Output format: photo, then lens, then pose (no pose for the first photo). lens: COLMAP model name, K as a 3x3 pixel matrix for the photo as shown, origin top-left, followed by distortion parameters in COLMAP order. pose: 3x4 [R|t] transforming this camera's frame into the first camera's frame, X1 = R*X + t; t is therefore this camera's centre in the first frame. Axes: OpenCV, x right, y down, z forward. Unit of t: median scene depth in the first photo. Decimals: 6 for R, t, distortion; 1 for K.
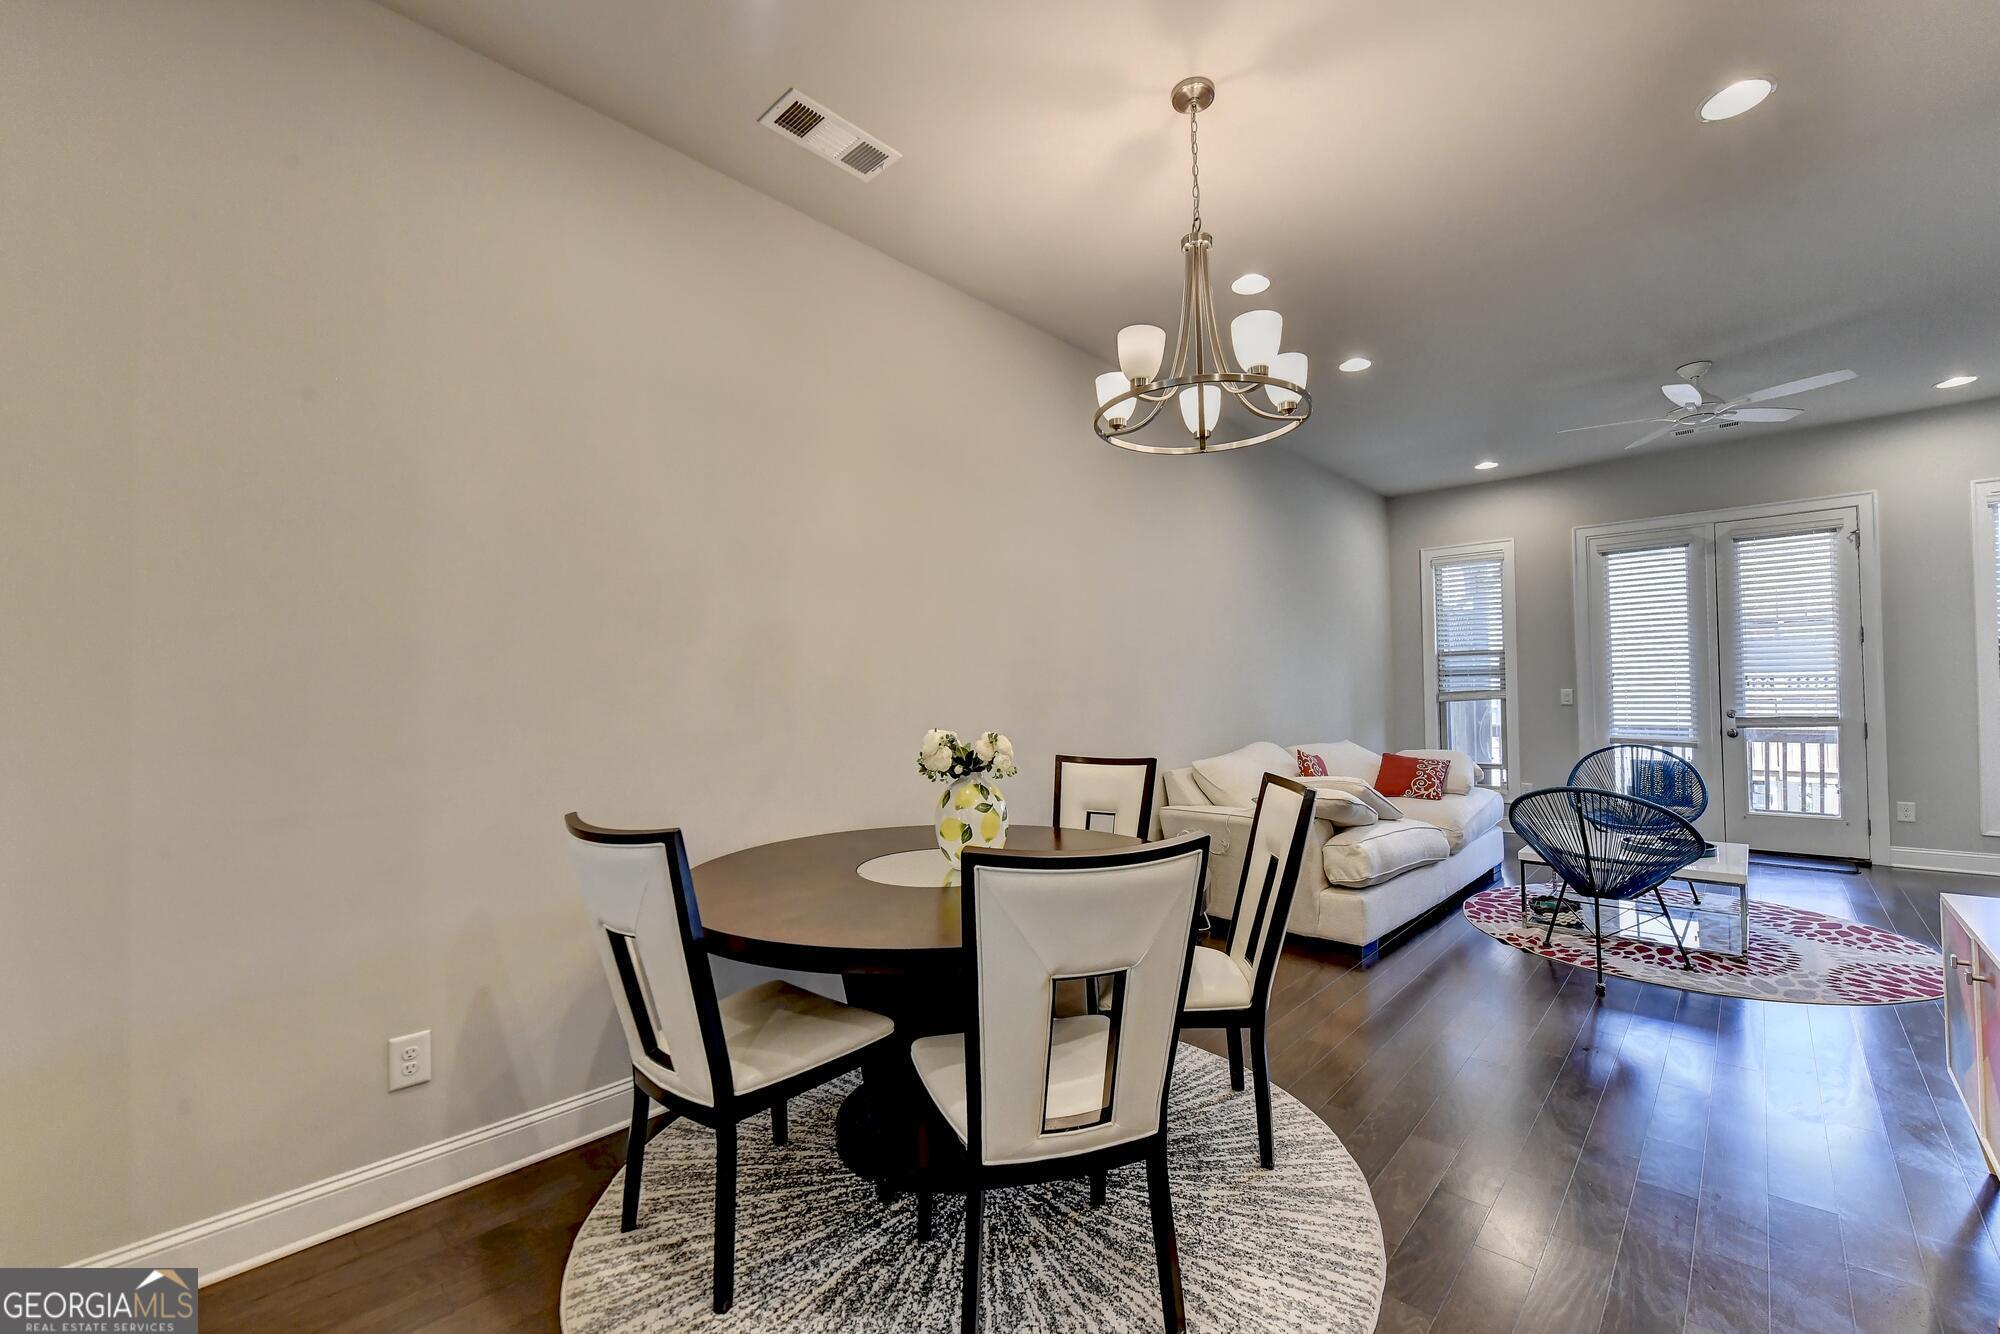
lens RADIAL K [[830.2, 0, 1002.4], [0, 830.2, 674.1], [0, 0, 1]] dist [-0.008652, -0.000163]
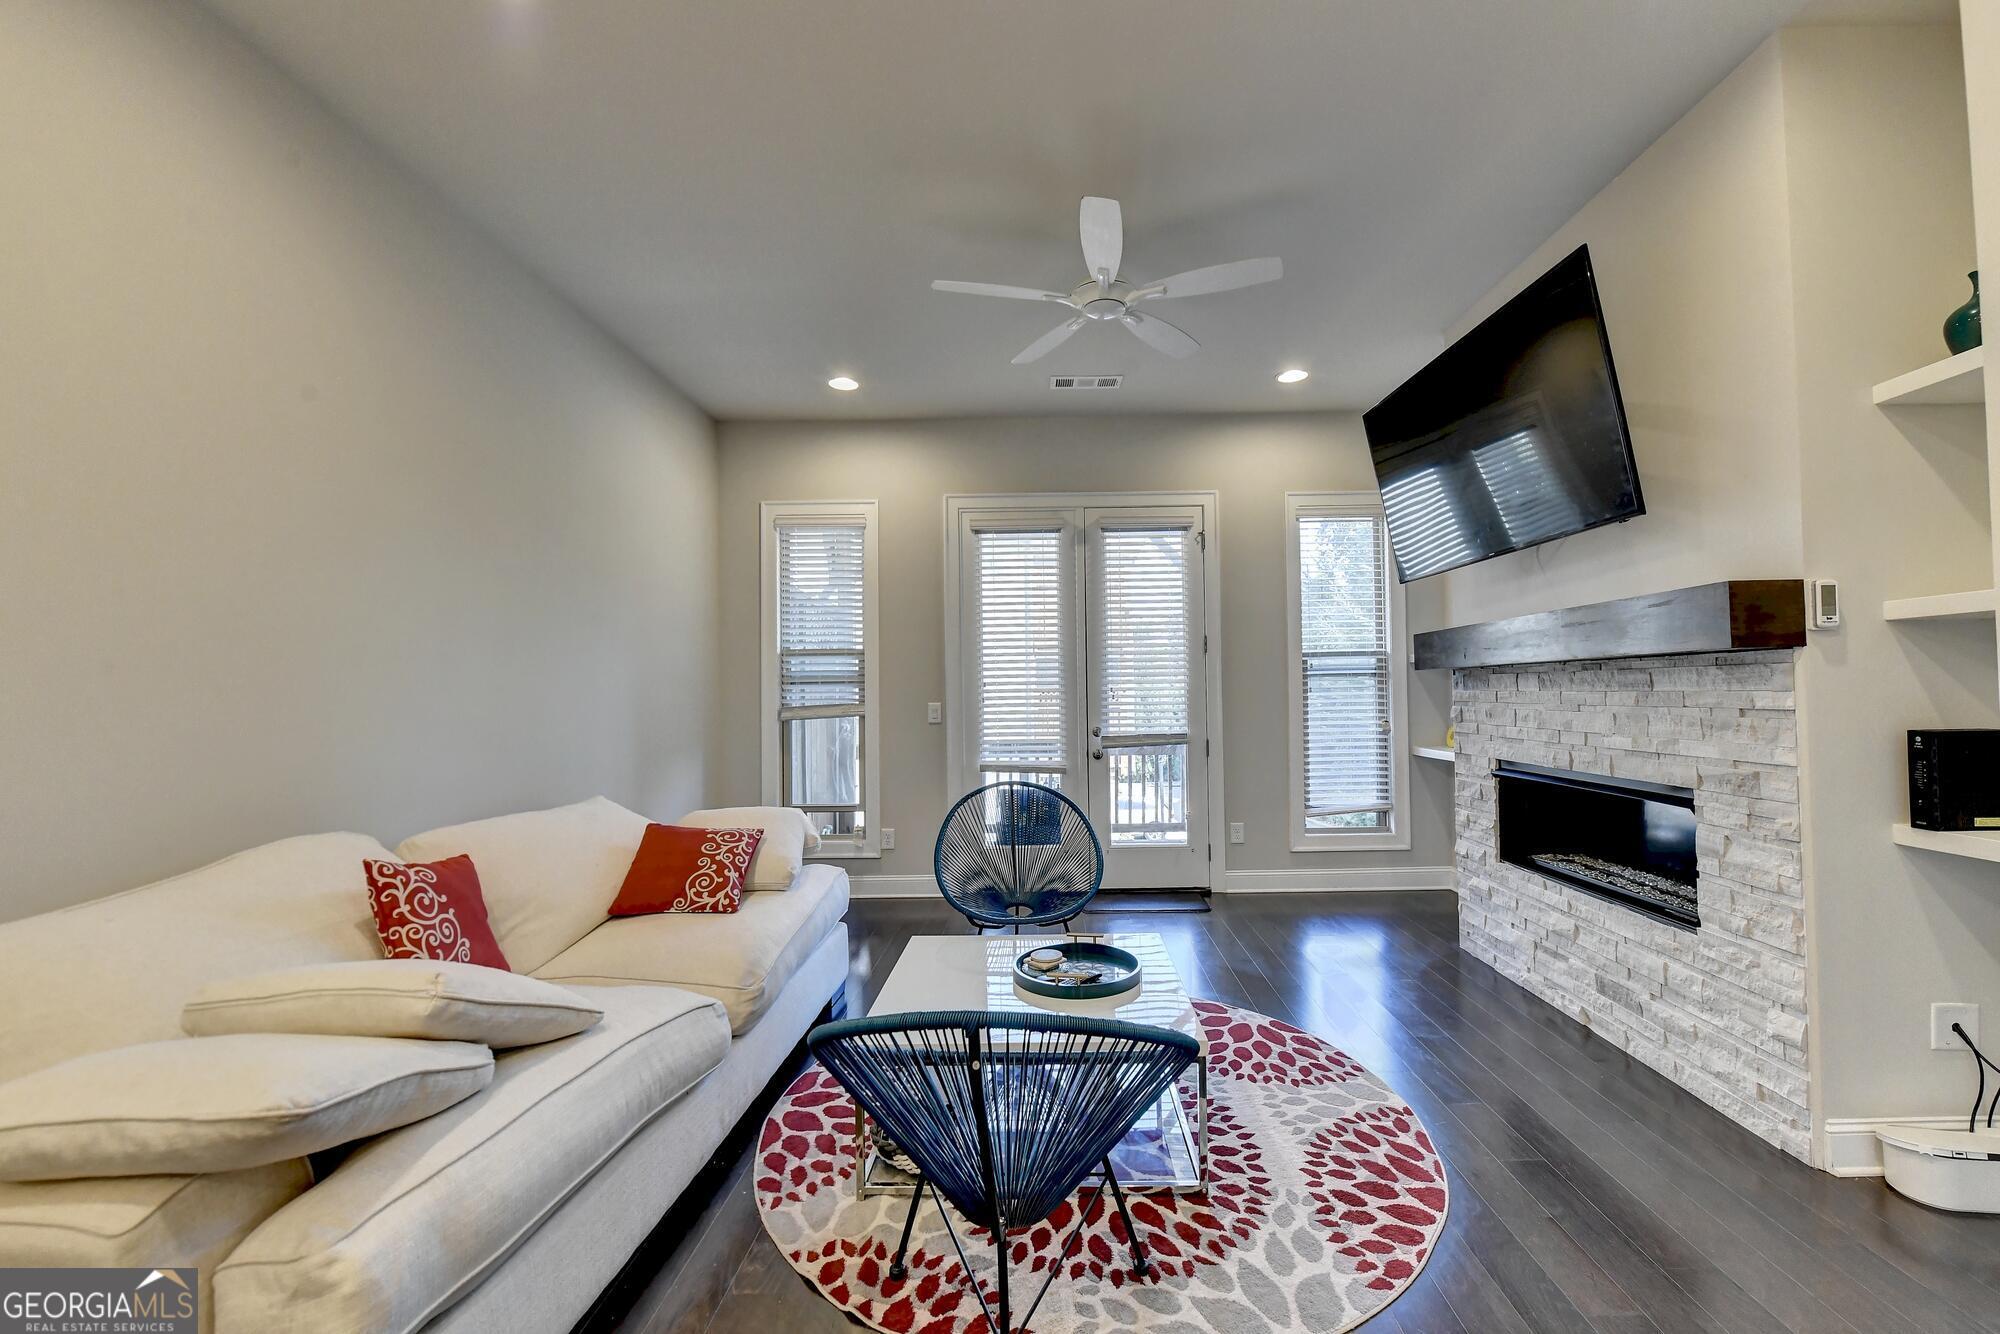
lens RADIAL K [[837.8, 0, 1072.7], [0, 837.8, 678.0], [0, 0, 1]] dist [-0.000905, -0.000420]
pose [[0.720245, 0.018645, 0.693470, 0.283238], [-0.013146, 0.999826, -0.013228, 0.004414], [-0.693596, 0.000411, 0.720364, 0.422730]]
